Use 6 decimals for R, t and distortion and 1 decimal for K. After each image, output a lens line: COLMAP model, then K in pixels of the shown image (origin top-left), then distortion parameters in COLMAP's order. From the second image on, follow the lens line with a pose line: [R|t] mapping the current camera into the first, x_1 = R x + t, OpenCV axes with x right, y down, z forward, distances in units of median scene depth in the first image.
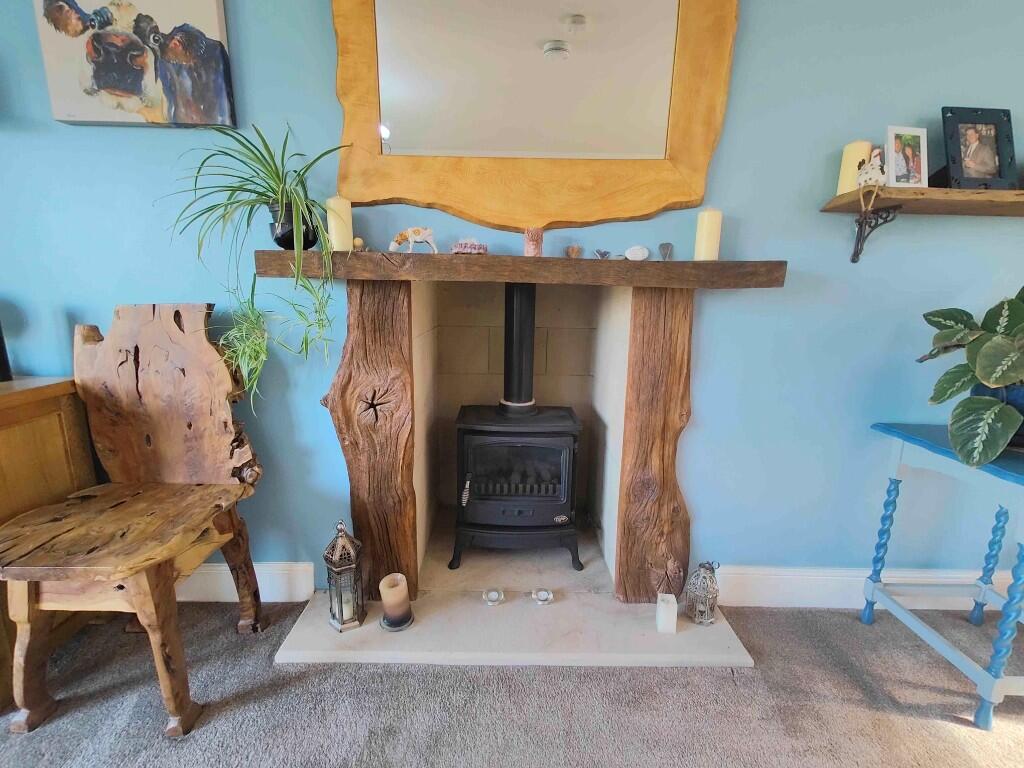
lens RADIAL K [[451.3, 0, 514.4], [0, 451.3, 375.3], [0, 0, 1]] dist [0.007964, -0.000724]
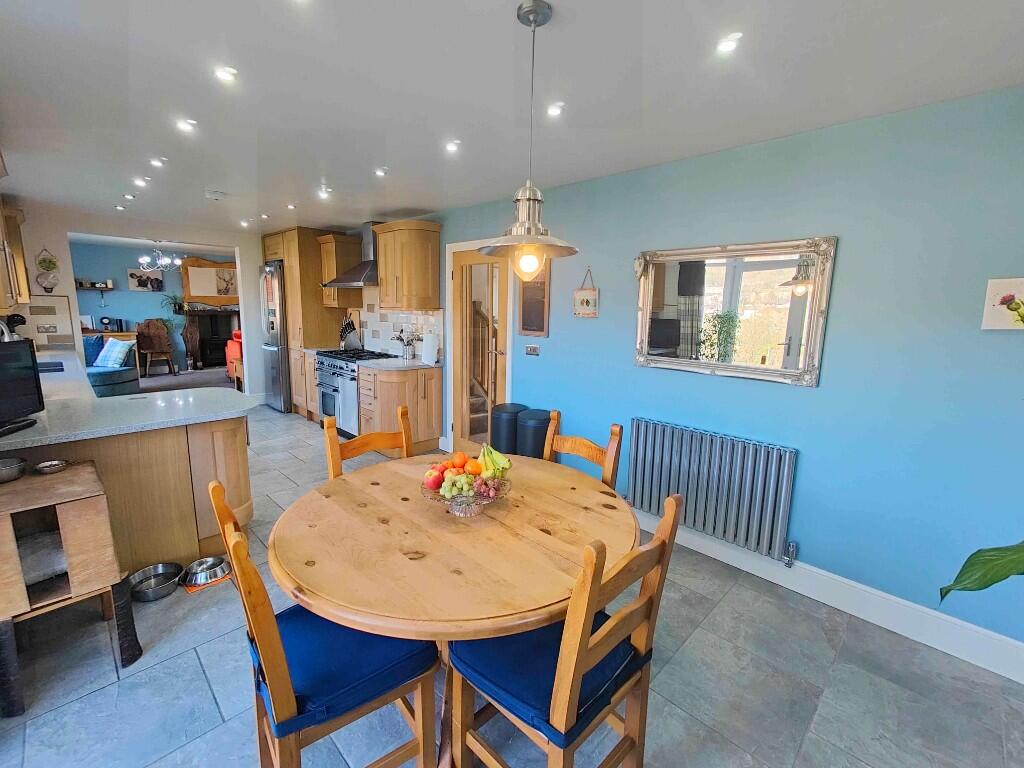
lens RADIAL K [[451.3, 0, 516.2], [0, 451.3, 378.8], [0, 0, 1]] dist [0.007964, -0.000724]
pose [[0.716370, -0.114005, 0.688344, -1.603459], [0.130314, 0.991063, 0.028522, 1.166421], [-0.685443, 0.069268, 0.724824, -7.079790]]
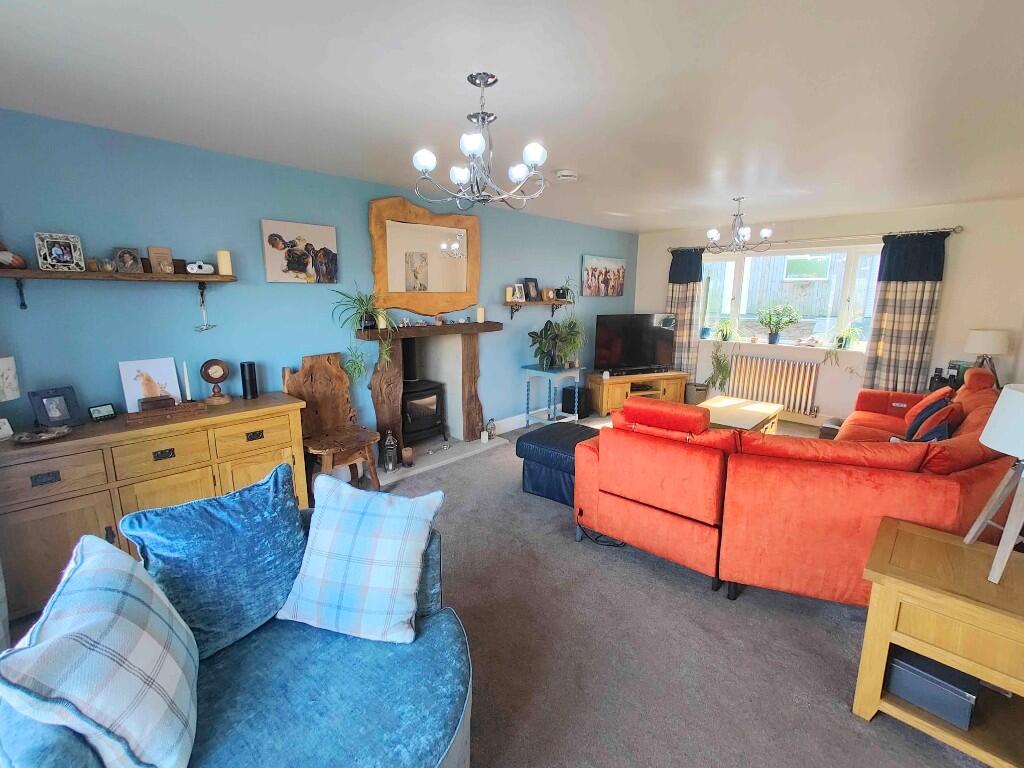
lens RADIAL K [[451.3, 0, 513.5], [0, 451.3, 380.5], [0, 0, 1]] dist [0.007964, -0.000724]
pose [[0.697050, -0.152792, 0.700554, -1.782745], [0.145360, 0.986856, 0.070602, -0.040865], [-0.702134, 0.052620, 0.710098, -1.467339]]
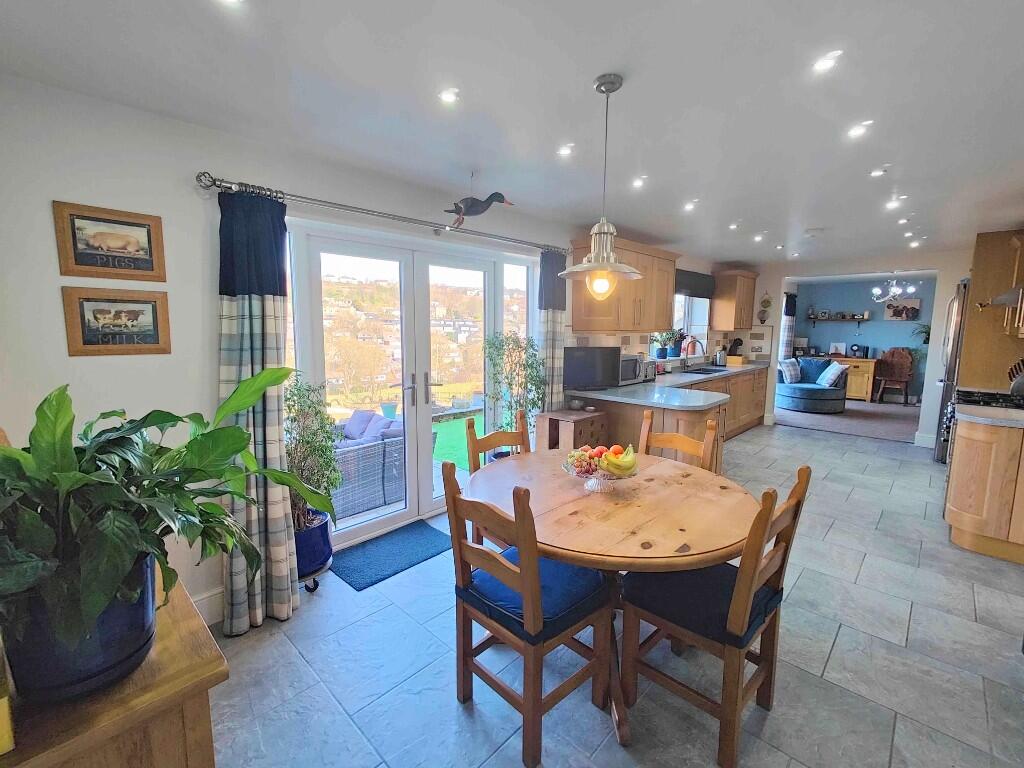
lens RADIAL K [[451.3, 0, 510.0], [0, 451.3, 384.6], [0, 0, 1]] dist [0.007964, -0.000724]
pose [[0.701676, 0.085096, -0.707396, -0.044197], [-0.139742, 0.989995, -0.019521, 1.266975], [0.698658, 0.112550, 0.706547, -7.388782]]
